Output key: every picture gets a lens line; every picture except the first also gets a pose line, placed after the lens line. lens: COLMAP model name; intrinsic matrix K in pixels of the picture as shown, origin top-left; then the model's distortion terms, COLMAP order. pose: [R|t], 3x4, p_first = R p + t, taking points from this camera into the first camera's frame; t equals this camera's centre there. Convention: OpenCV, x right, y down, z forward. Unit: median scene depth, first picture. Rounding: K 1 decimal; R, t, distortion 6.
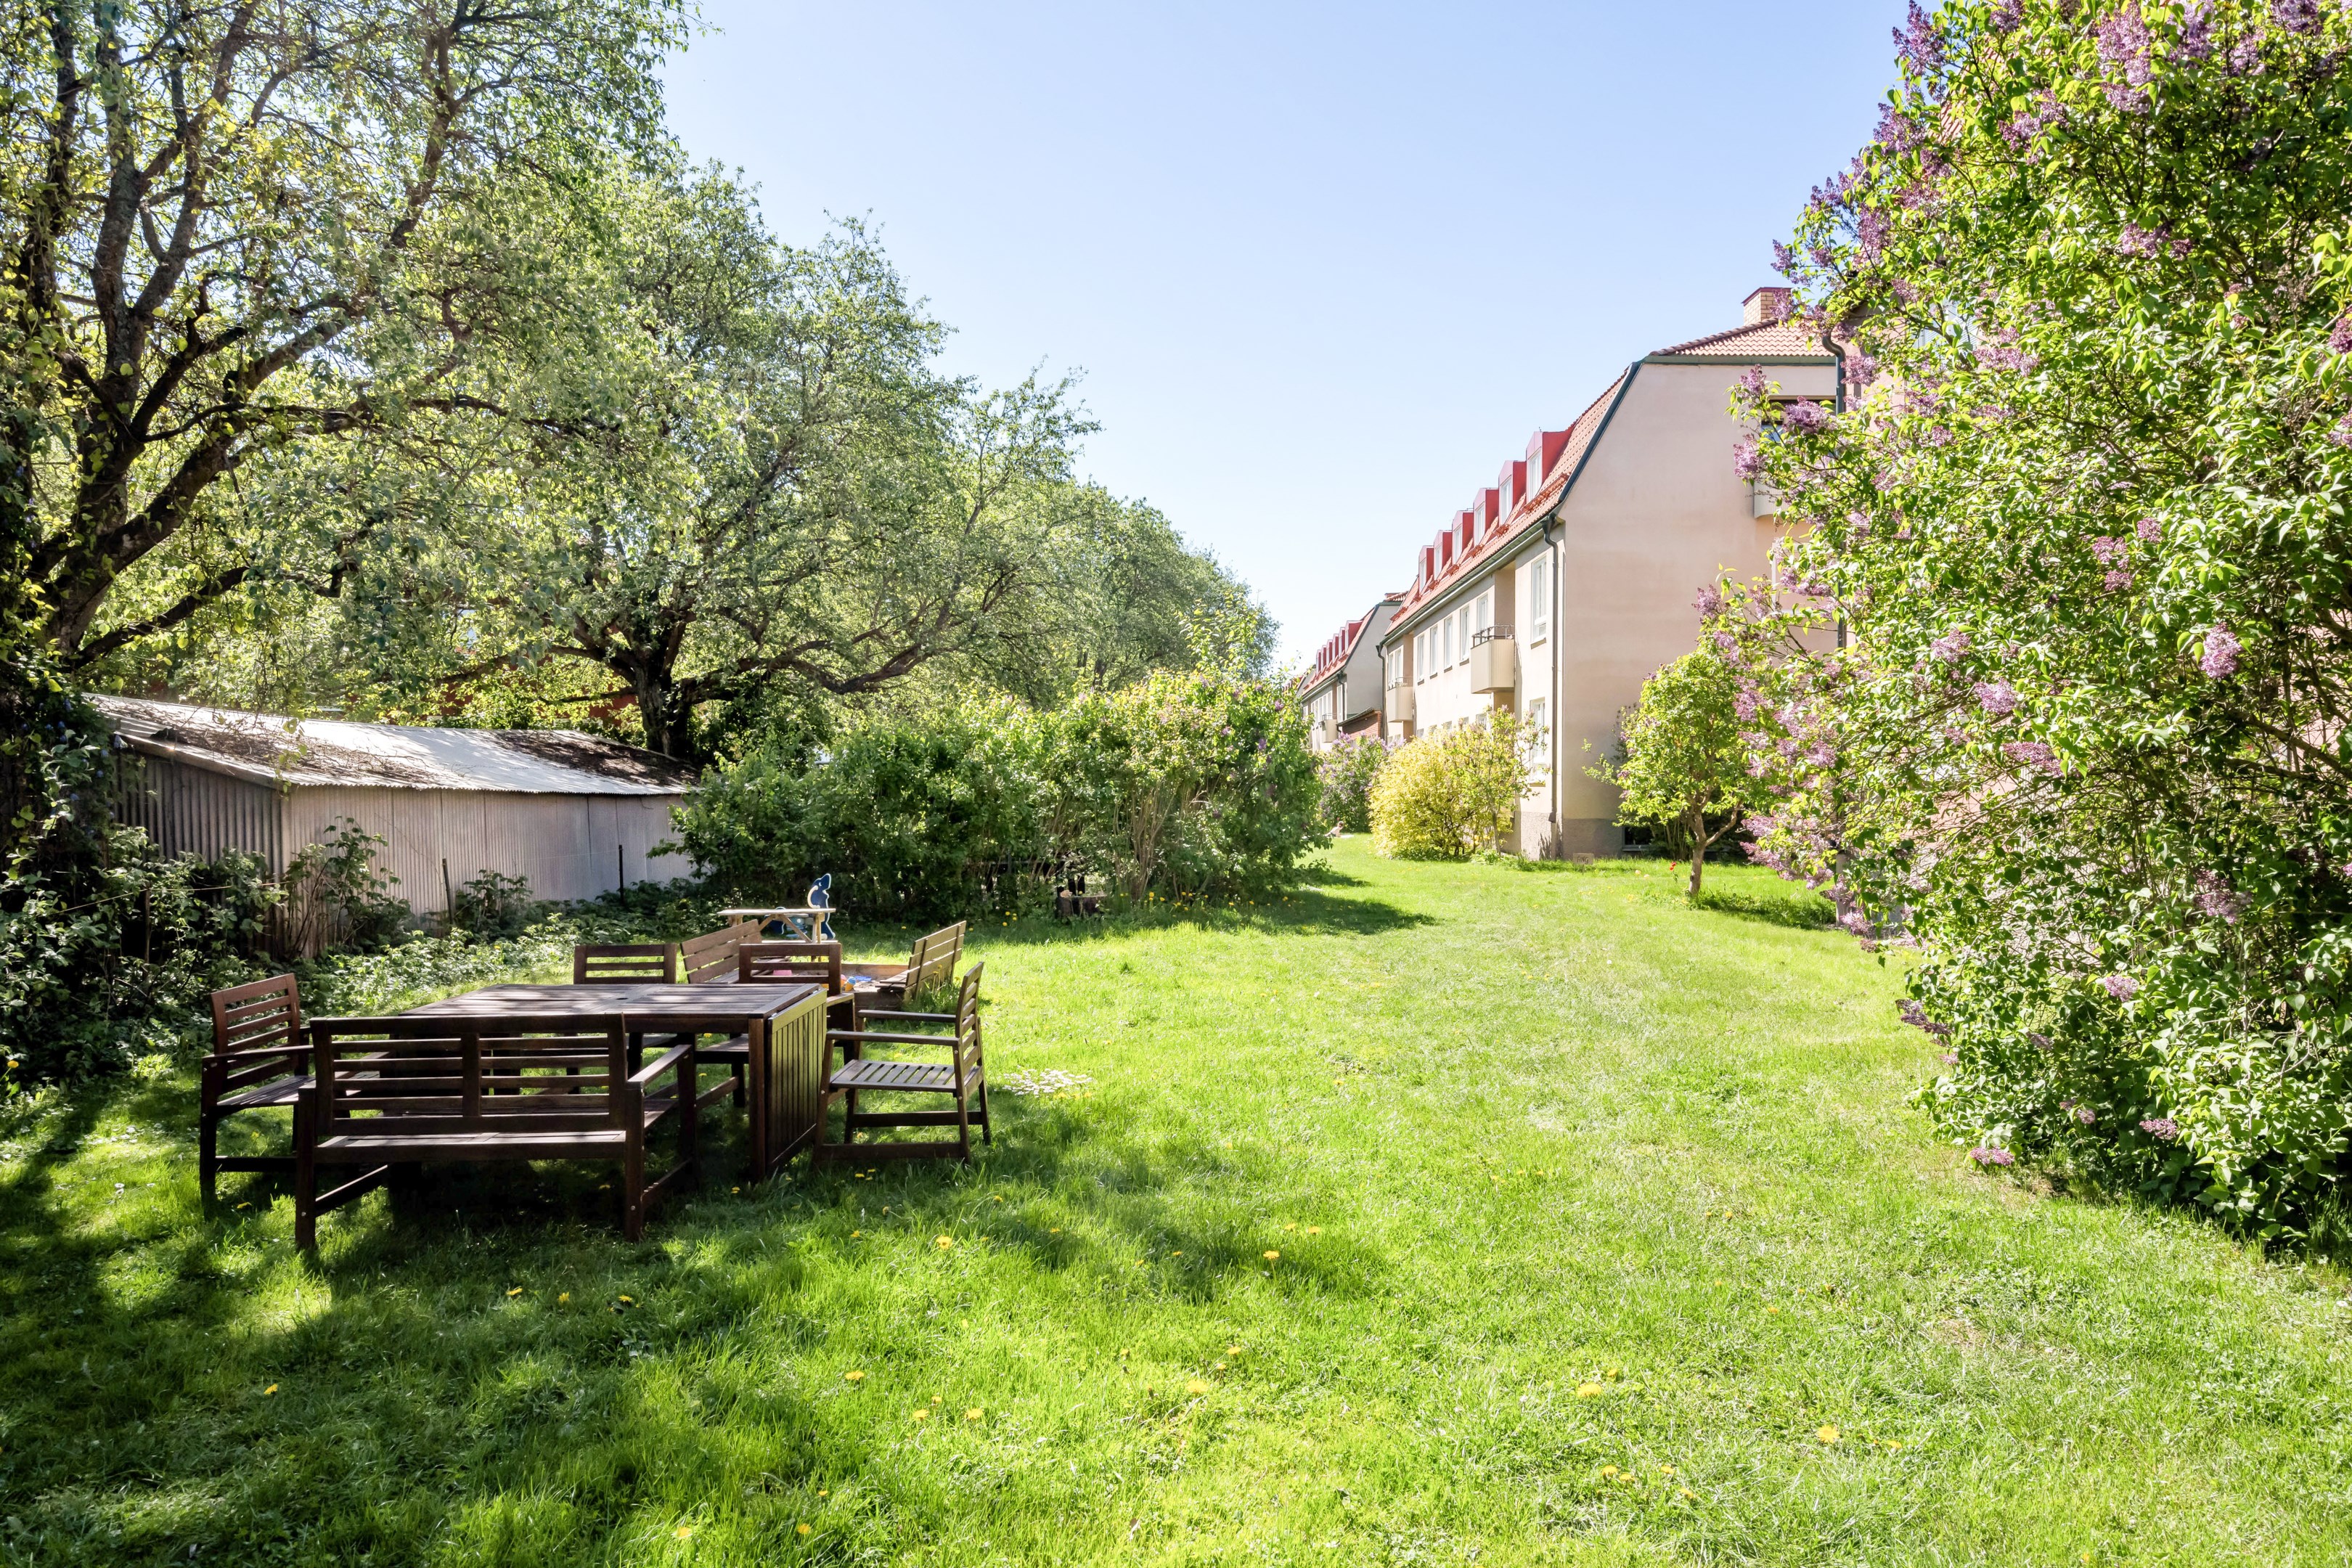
lens RADIAL K [[1517.0, 0, 1176.0], [0, 1517.0, 784.0], [0, 0, 1]] dist [-0.000009, -0.000035]
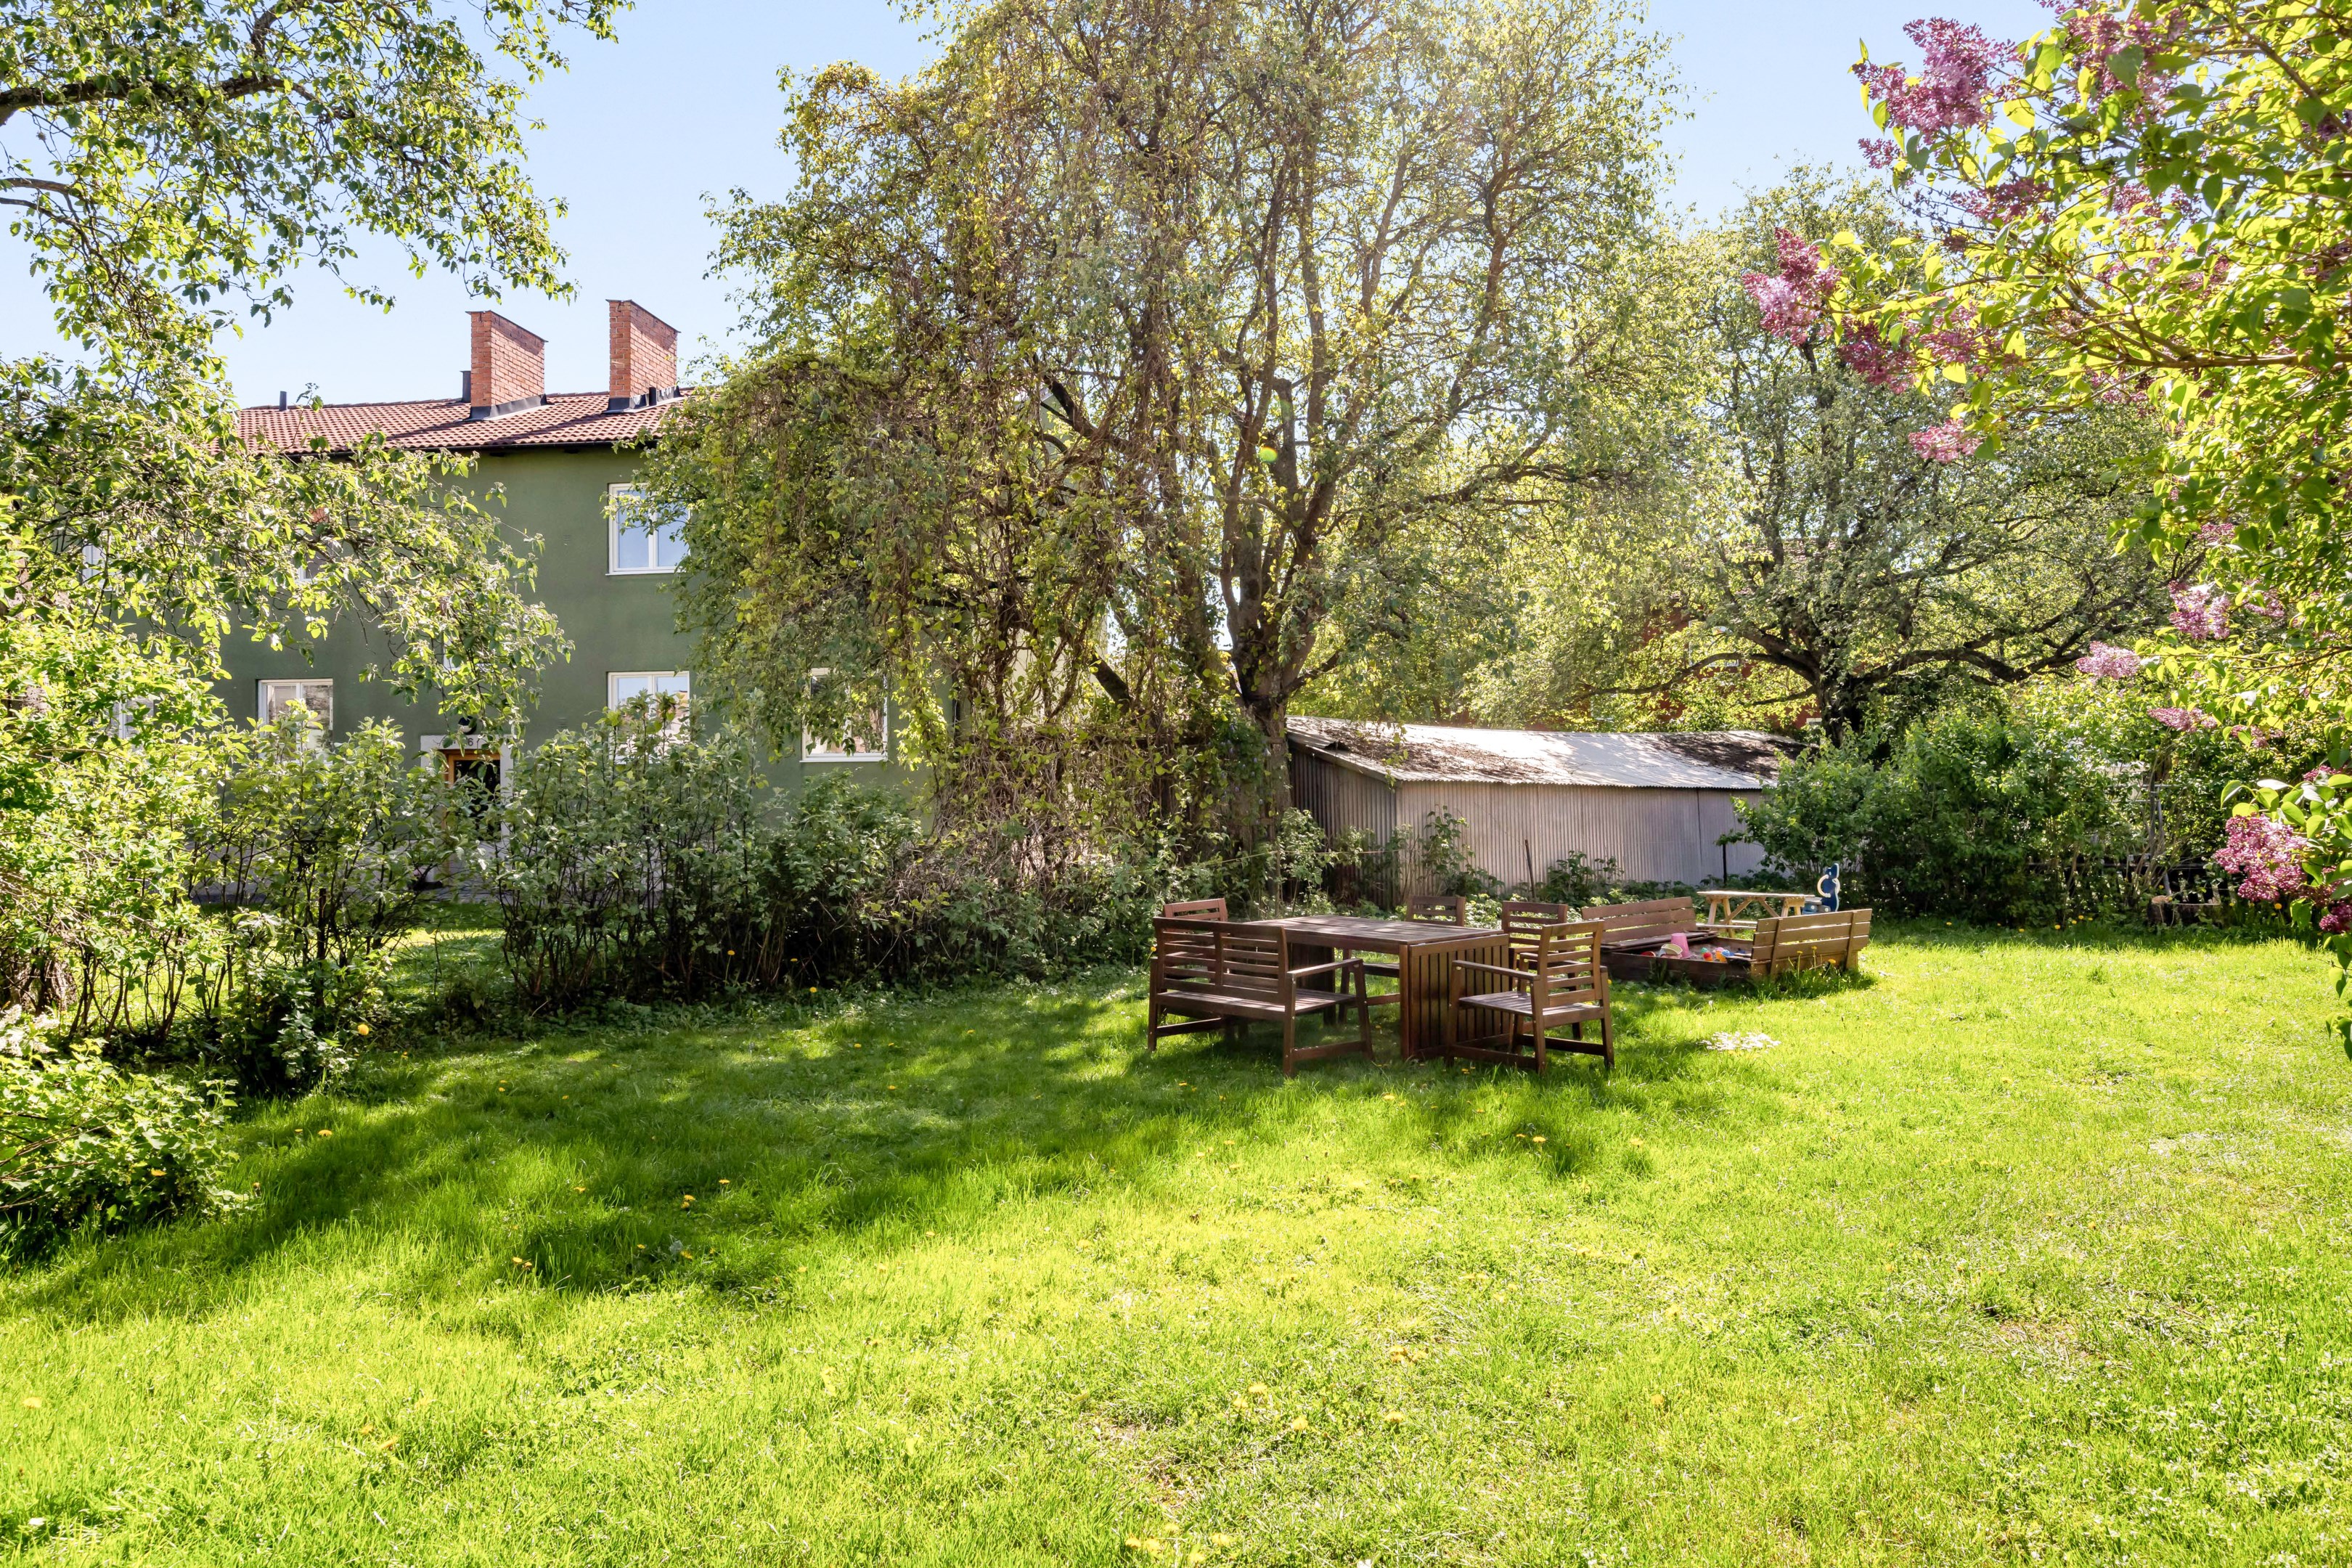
lens RADIAL K [[1517.0, 0, 1176.0], [0, 1517.0, 784.0], [0, 0, 1]] dist [-0.000009, -0.000035]
pose [[0.628304, -0.004193, -0.777957, 0.314881], [0.003637, 0.999990, -0.002452, 0.005546], [0.777960, -0.001288, 0.628313, -0.010716]]
